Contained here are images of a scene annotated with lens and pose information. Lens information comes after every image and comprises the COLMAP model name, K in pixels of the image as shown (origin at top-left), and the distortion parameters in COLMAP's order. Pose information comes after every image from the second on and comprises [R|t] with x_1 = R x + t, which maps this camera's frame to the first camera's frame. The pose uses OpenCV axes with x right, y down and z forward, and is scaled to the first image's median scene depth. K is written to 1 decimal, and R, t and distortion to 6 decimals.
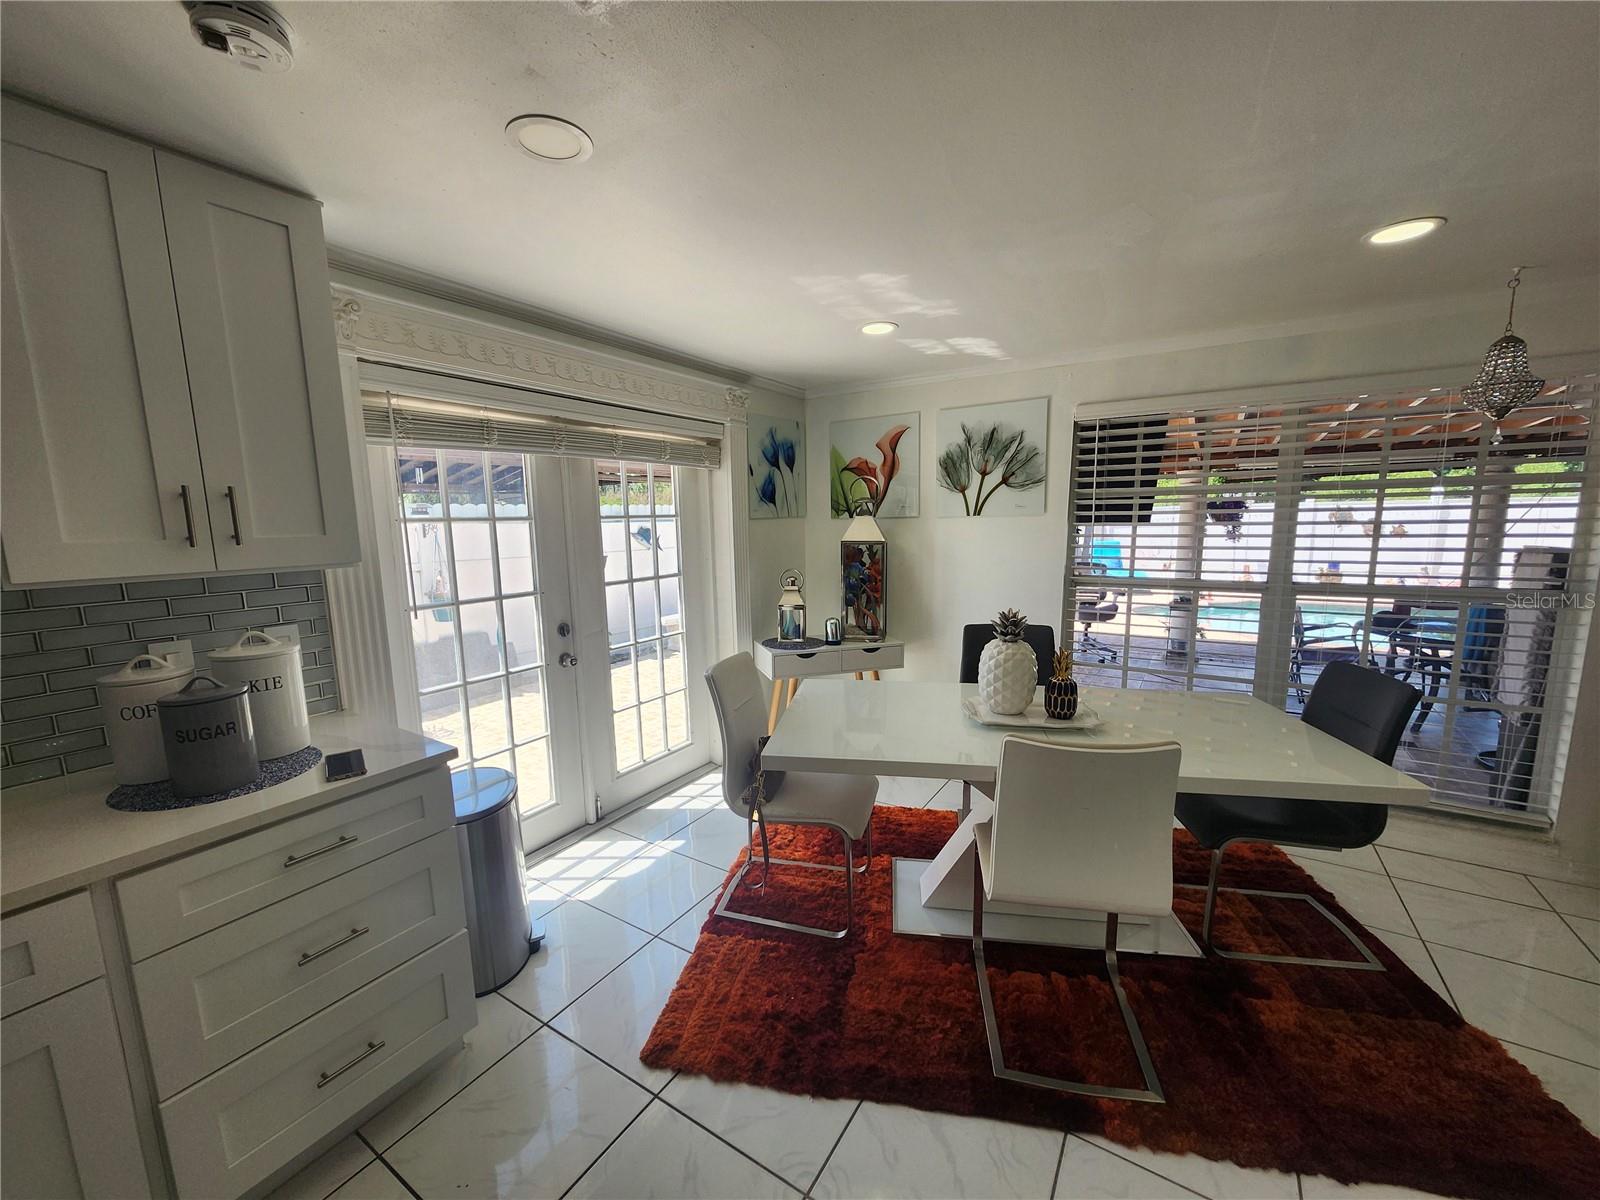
lens RADIAL K [[628.0, 0, 793.6], [0, 628.0, 607.6], [0, 0, 1]] dist [0.002041, -0.000865]
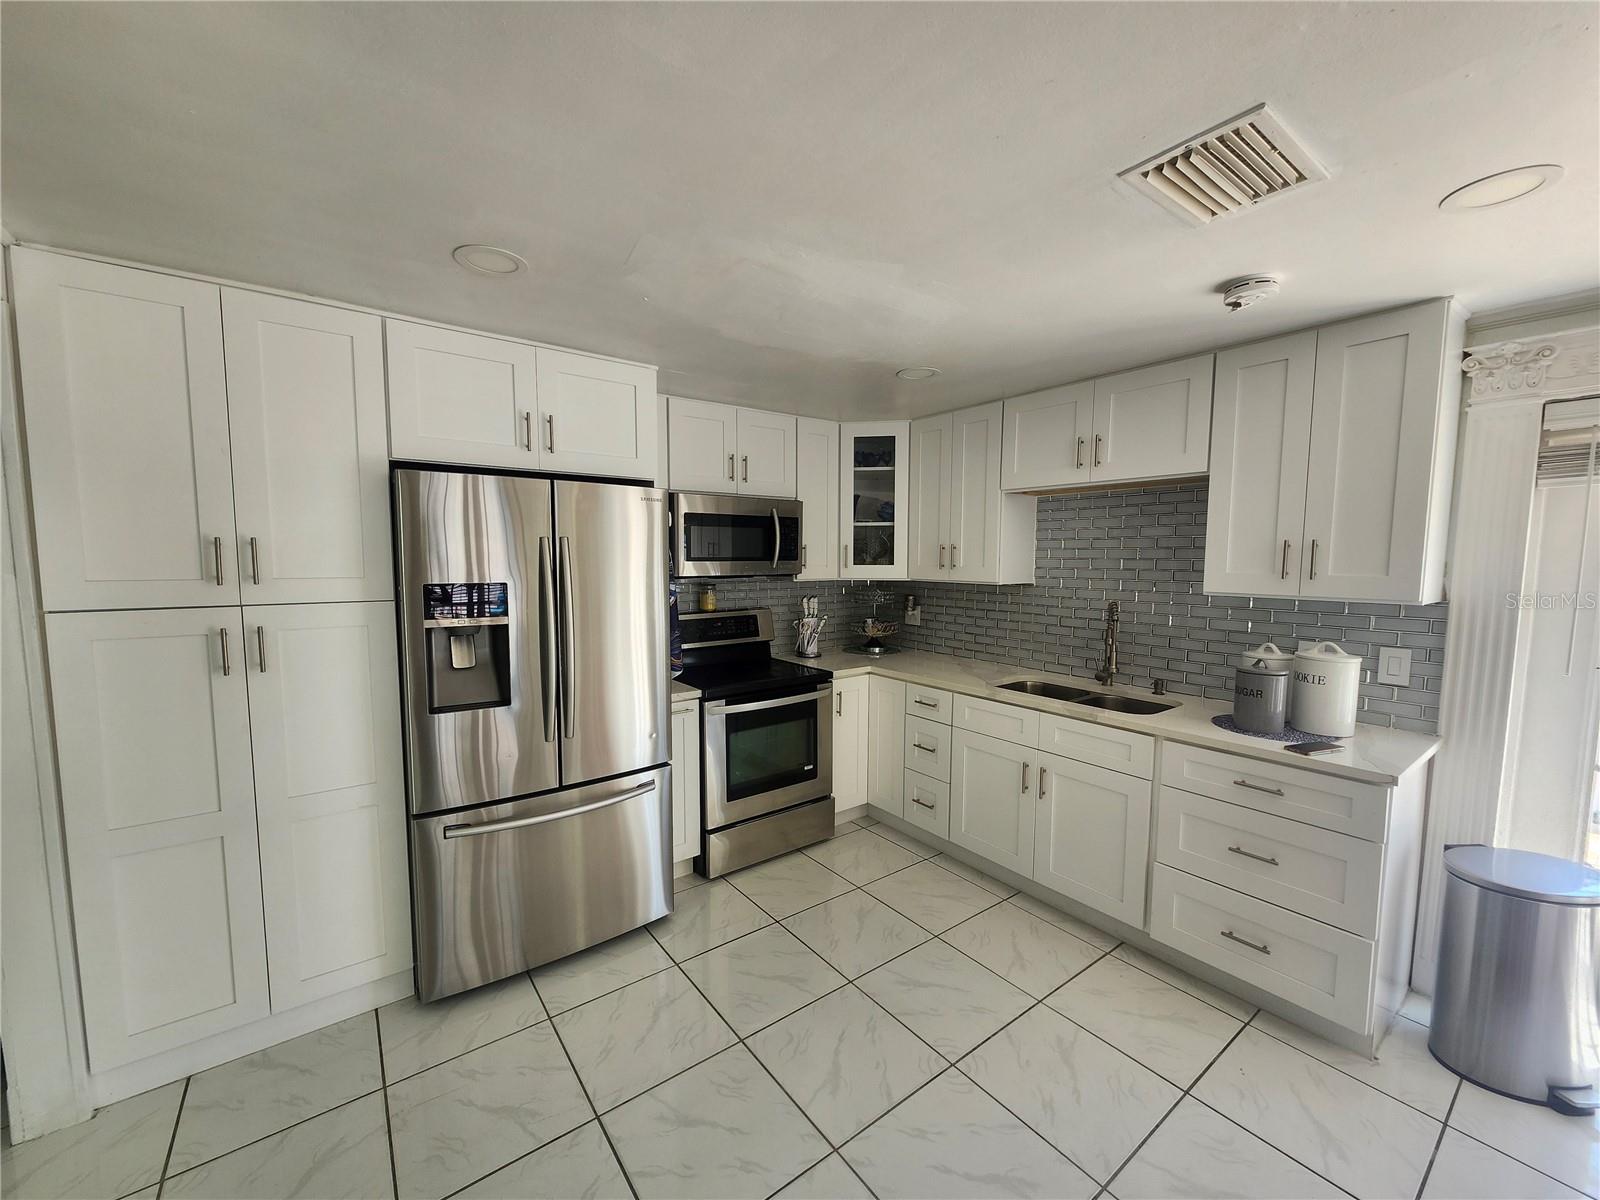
lens RADIAL K [[628.0, 0, 793.6], [0, 628.0, 607.6], [0, 0, 1]] dist [0.002041, -0.000865]
pose [[-0.354735, 0.097845, -0.929833, 0.886645], [-0.131967, 0.979313, 0.153398, -0.098386], [0.925607, 0.177123, -0.334484, 0.382713]]
